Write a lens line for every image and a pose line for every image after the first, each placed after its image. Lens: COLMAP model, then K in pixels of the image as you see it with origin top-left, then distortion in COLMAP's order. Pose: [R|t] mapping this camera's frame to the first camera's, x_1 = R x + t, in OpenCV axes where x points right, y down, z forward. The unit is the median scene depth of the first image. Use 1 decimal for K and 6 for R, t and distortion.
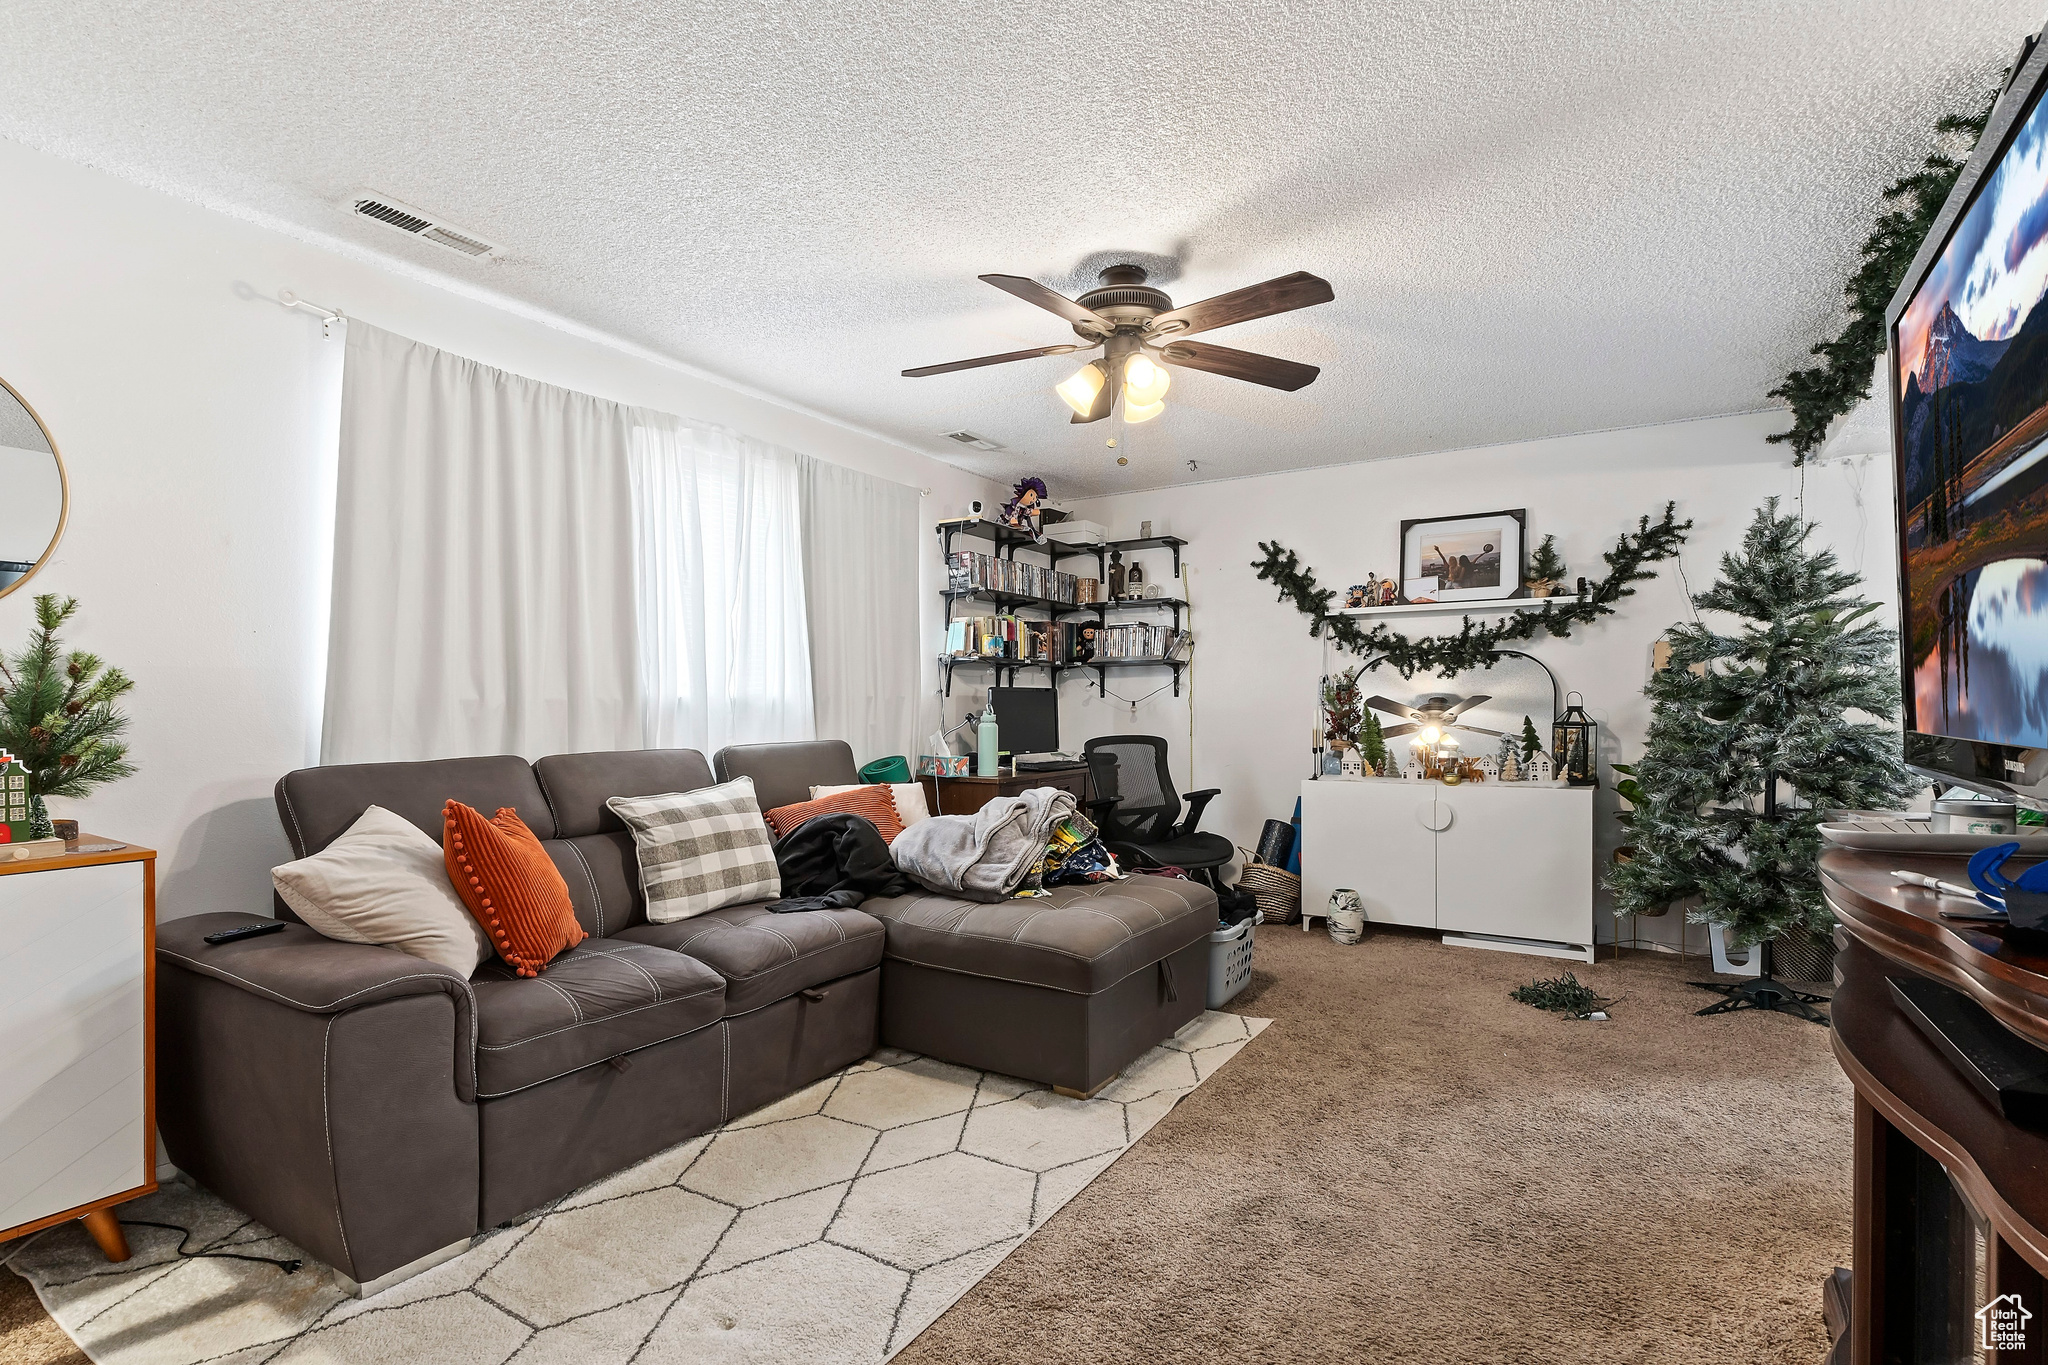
lens RADIAL K [[983.5, 0, 1006.1], [0, 983.5, 699.6], [0, 0, 1]] dist [0.006854, 0.000897]
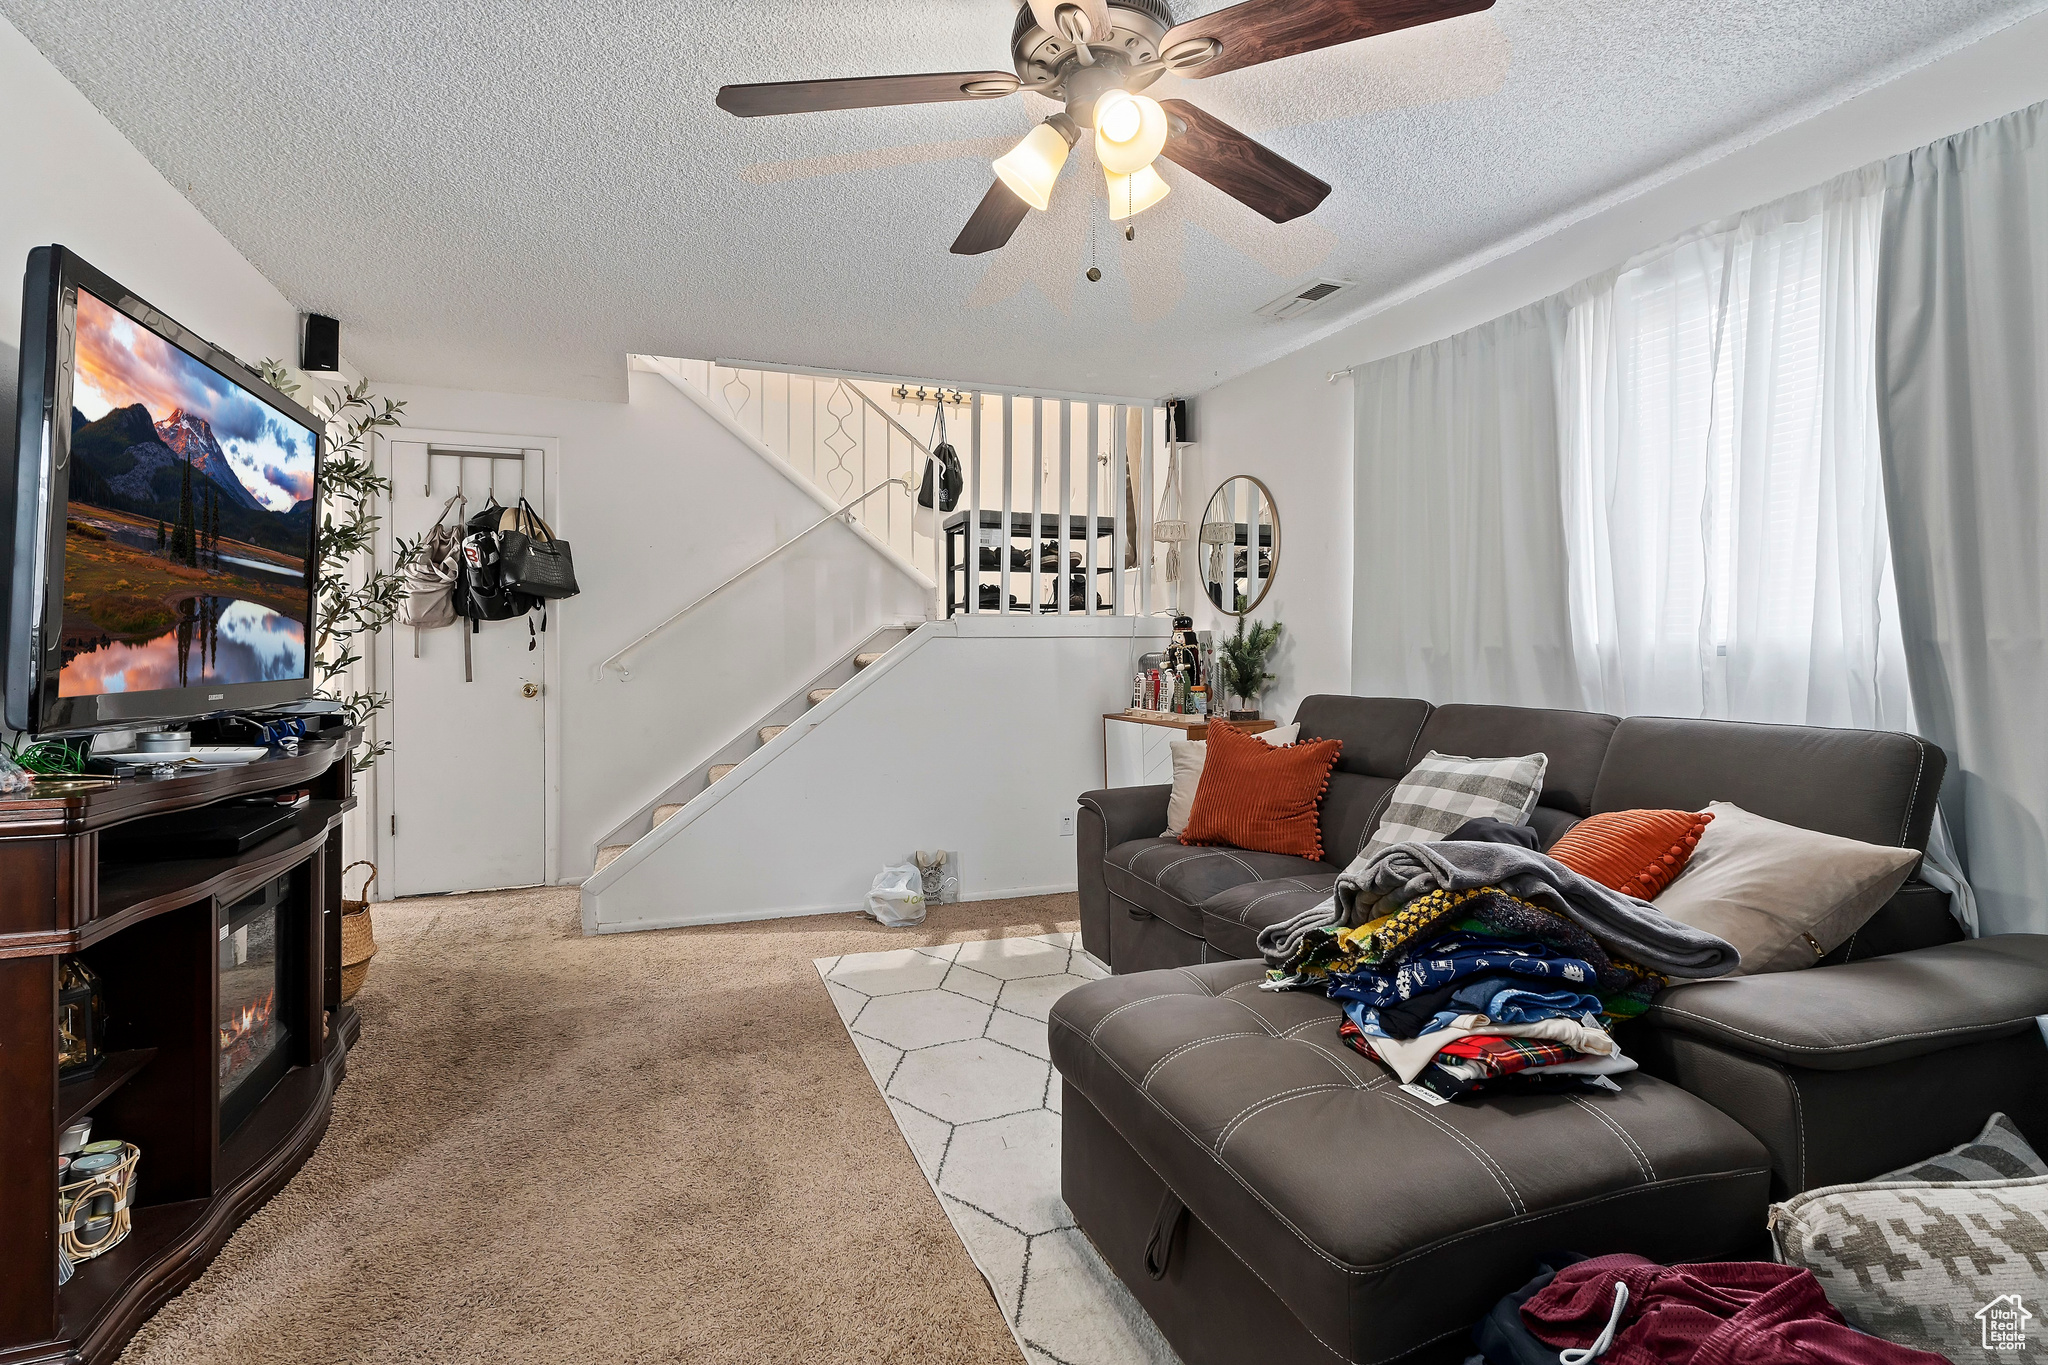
lens RADIAL K [[983.5, 0, 1006.1], [0, 983.5, 699.6], [0, 0, 1]] dist [0.006854, 0.000897]
pose [[-0.556091, 0.036084, -0.830338, 0.414159], [0.003037, 0.999139, 0.041385, 0.000119], [0.831116, 0.020492, -0.555722, 0.812006]]
